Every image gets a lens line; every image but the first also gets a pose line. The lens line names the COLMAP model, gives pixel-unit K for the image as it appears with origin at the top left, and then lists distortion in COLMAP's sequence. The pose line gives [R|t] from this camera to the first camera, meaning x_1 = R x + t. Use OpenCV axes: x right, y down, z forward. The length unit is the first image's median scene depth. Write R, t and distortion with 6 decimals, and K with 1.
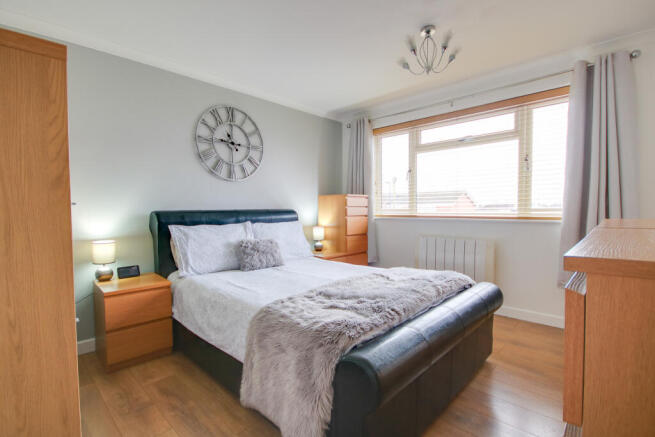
lens RADIAL K [[306.6, 0, 323.3], [0, 306.6, 218.8], [0, 0, 1]] dist [0.010727, -0.013317]
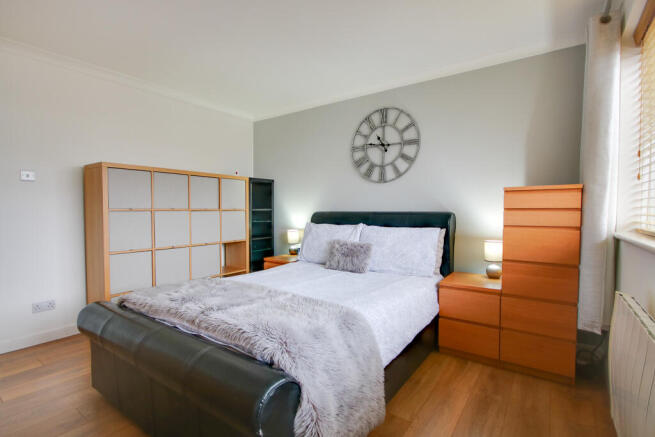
lens RADIAL K [[306.6, 0, 323.3], [0, 306.6, 218.8], [0, 0, 1]] dist [0.010727, -0.013317]
pose [[0.177934, 0.034150, -0.983450, 0.650860], [-0.041224, 0.998779, 0.027224, -0.025931], [0.983179, 0.035698, 0.179124, 0.638667]]
